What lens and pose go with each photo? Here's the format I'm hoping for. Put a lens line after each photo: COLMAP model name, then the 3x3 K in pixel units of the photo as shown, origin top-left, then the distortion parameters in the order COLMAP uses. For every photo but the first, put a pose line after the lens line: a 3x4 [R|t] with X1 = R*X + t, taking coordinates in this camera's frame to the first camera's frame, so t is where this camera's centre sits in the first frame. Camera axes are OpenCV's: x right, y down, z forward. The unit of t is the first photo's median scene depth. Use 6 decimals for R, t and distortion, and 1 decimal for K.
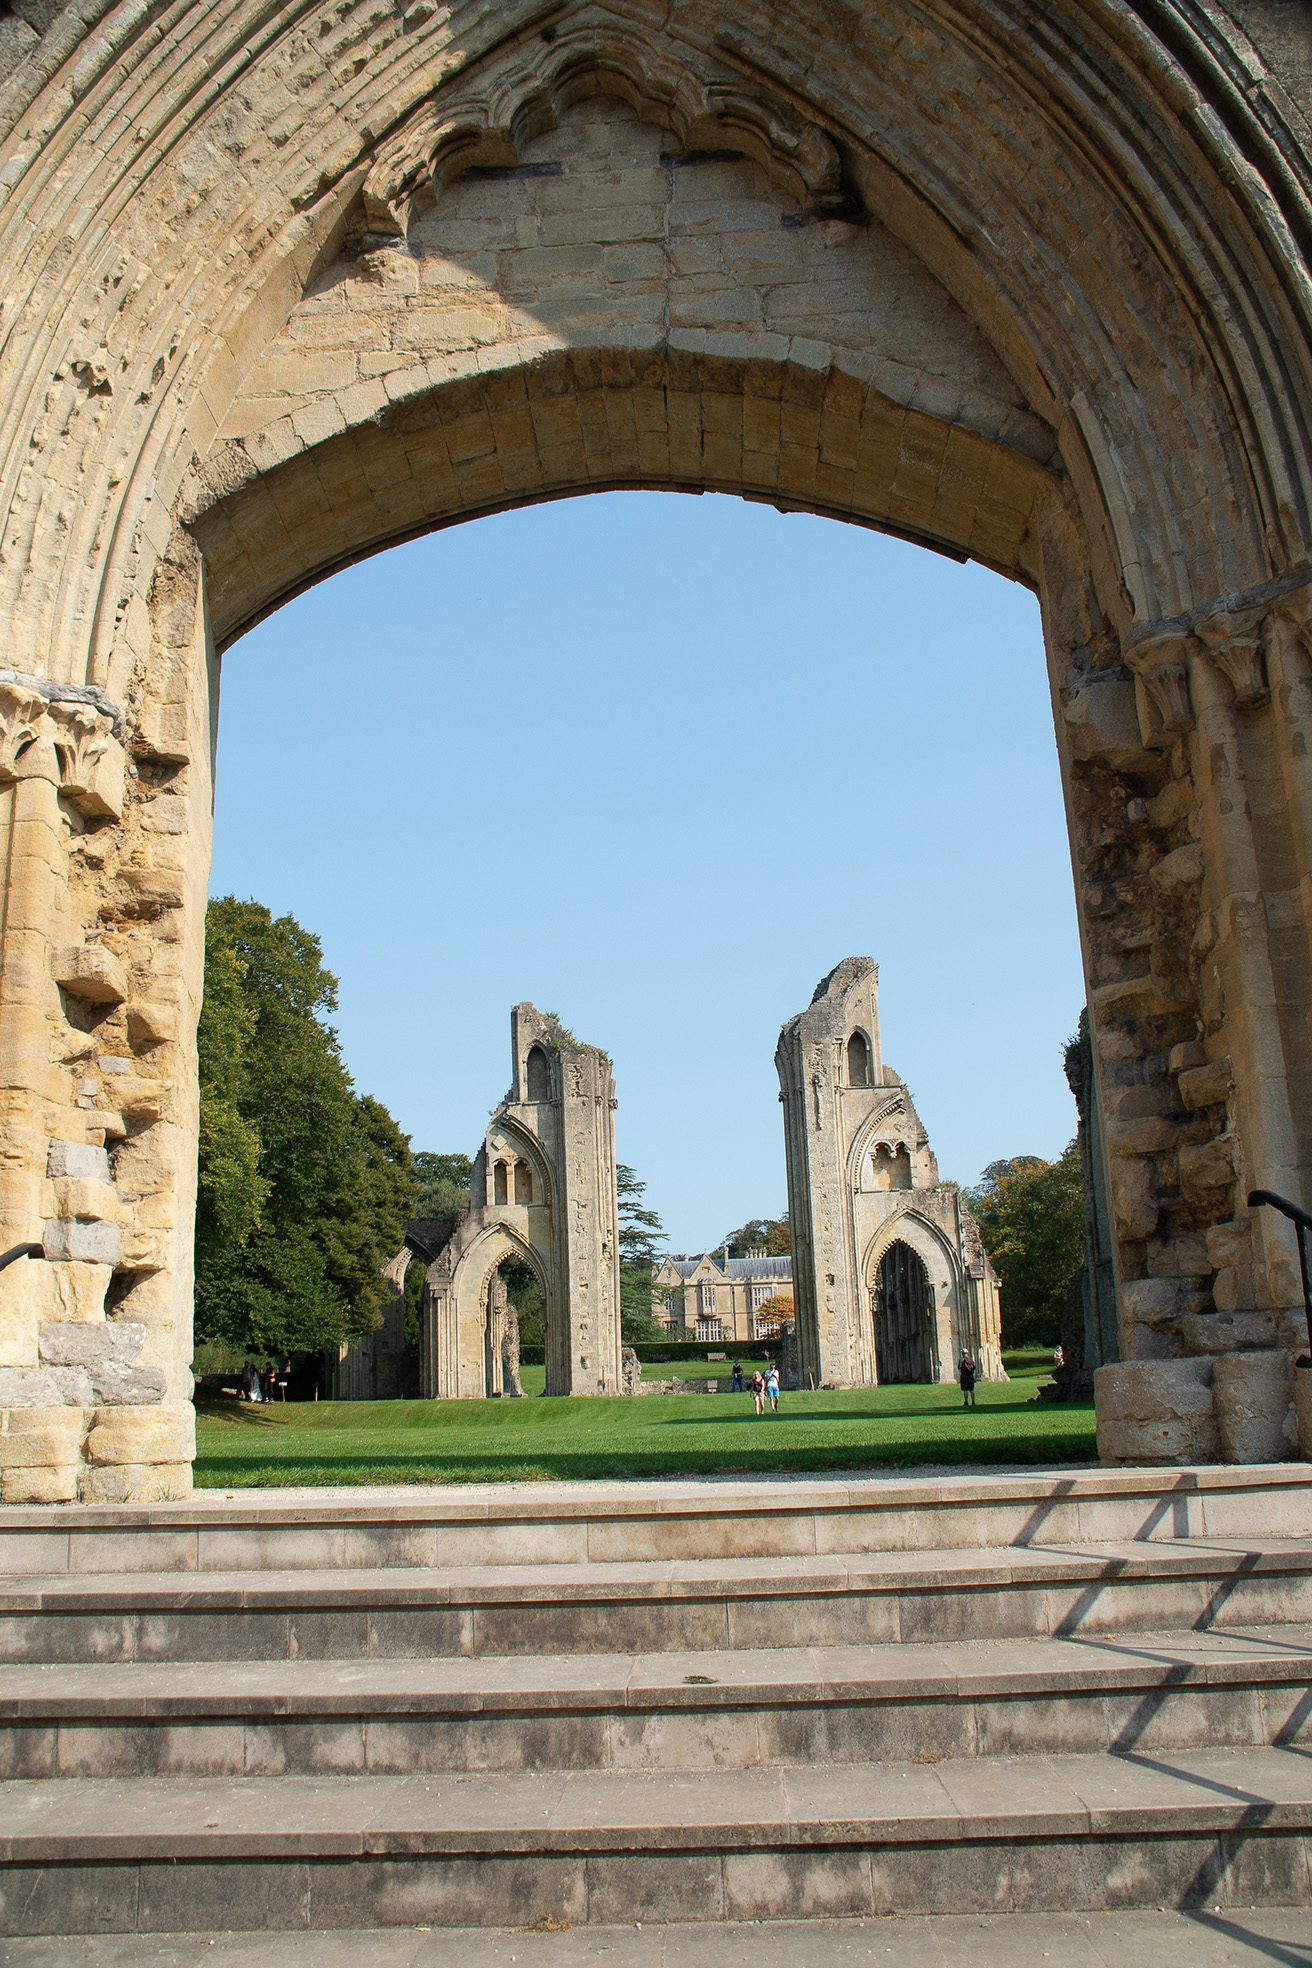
lens RADIAL K [[1558.9, 0, 656.0], [0, 1558.9, 984.0], [0, 0, 1]] dist [-0.154205, 0.176343]
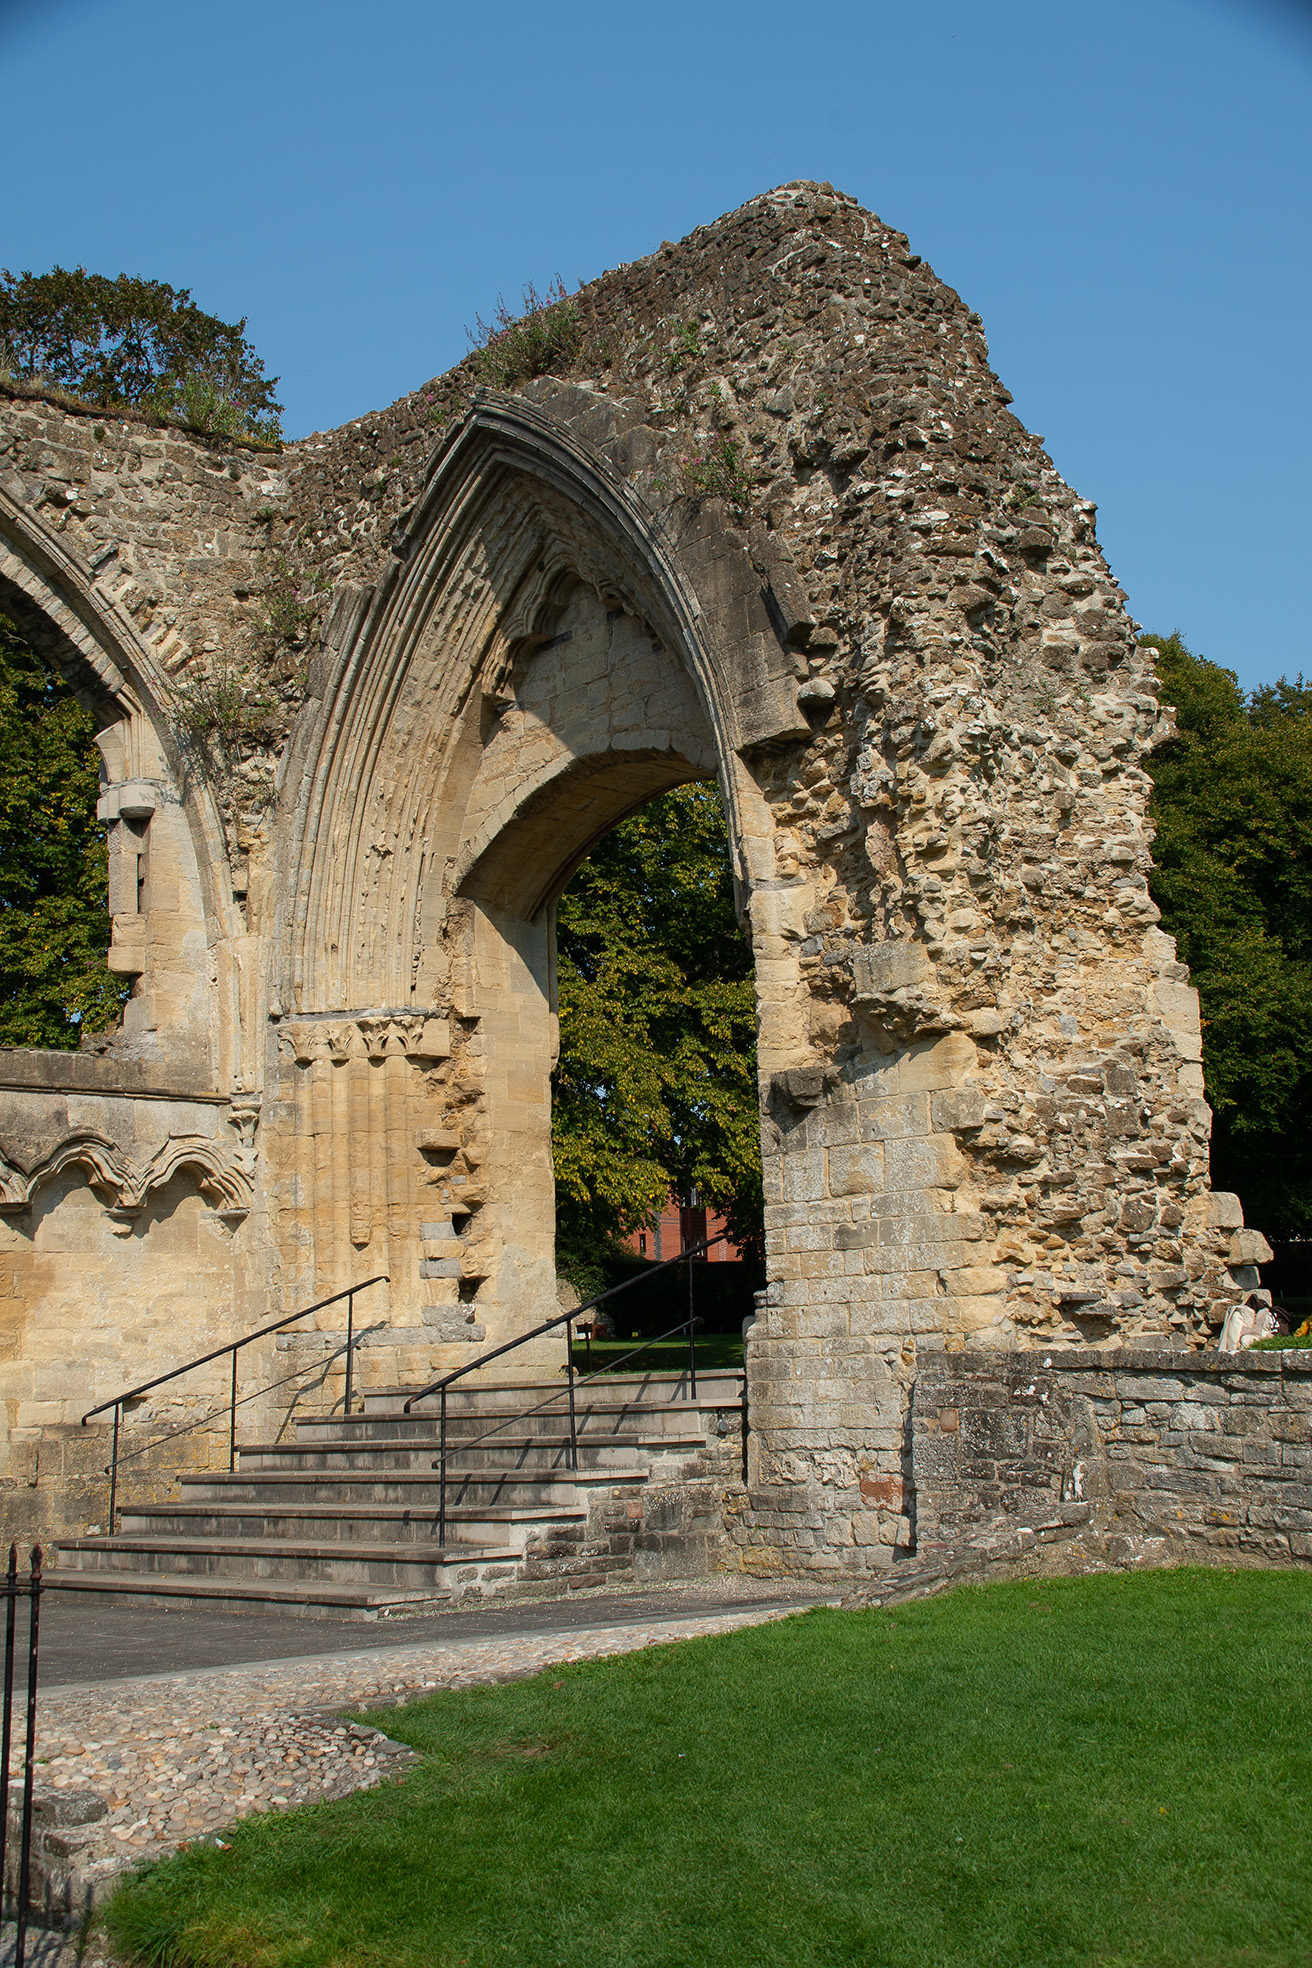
lens RADIAL K [[2331.3, 0, 656.0], [0, 2331.3, 984.0], [0, 0, 1]] dist [0.119580, -0.001278]
pose [[0.676488, -0.117724, -0.726983, 1.953173], [0.206706, 0.977812, 0.034007, -0.234399], [0.706849, -0.173277, 0.685813, -0.842822]]
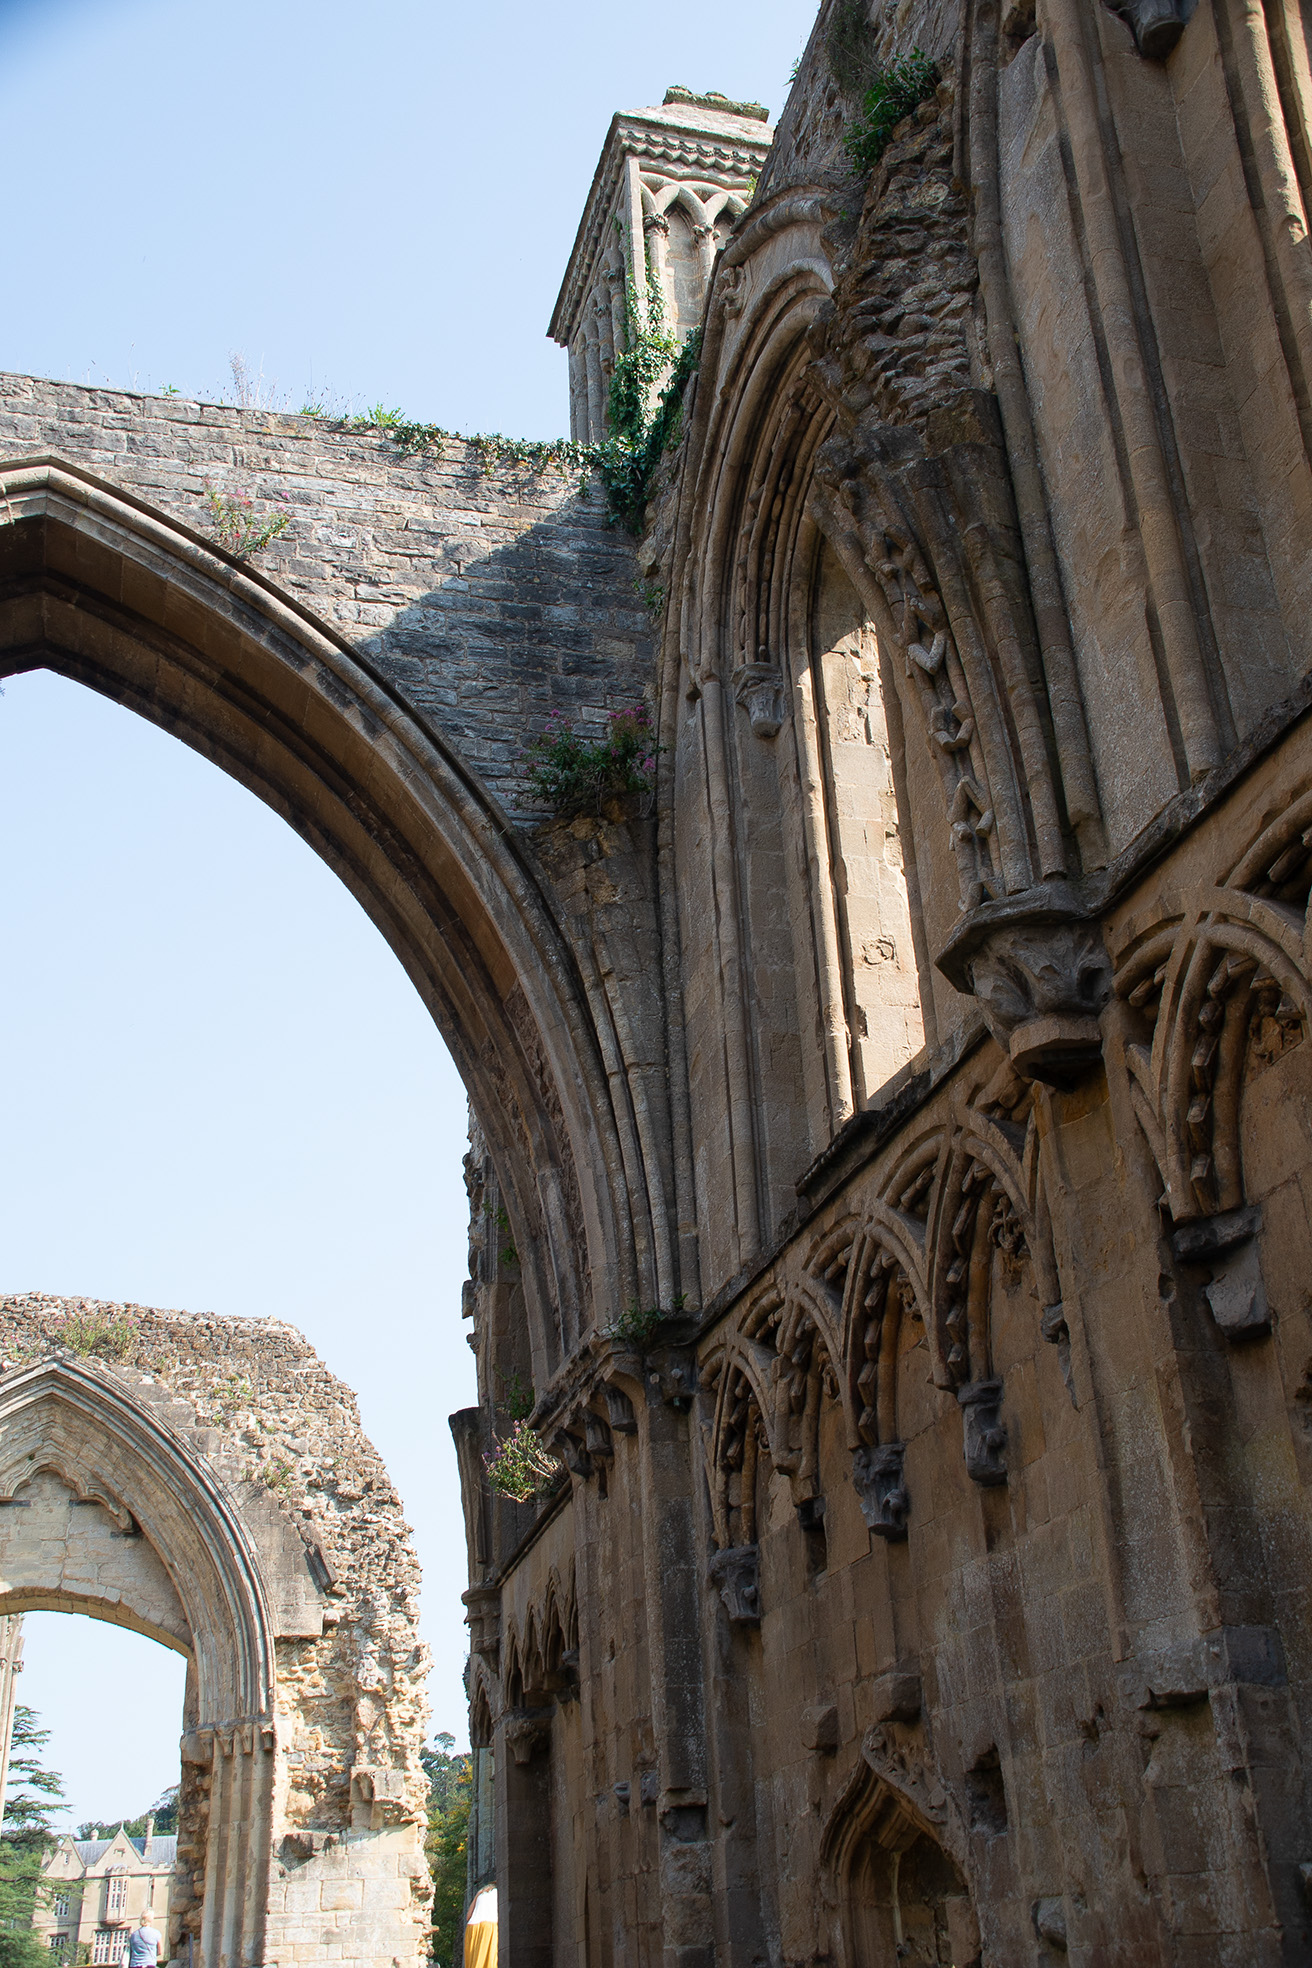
lens RADIAL K [[1997.9, 0, 656.0], [0, 1997.9, 984.0], [0, 0, 1]] dist [-0.073674, 0.323706]
pose [[0.963941, 0.111617, 0.241578, 0.053941], [-0.055201, 0.971909, -0.228791, -0.720032], [-0.260329, 0.207206, 0.943024, -2.965089]]
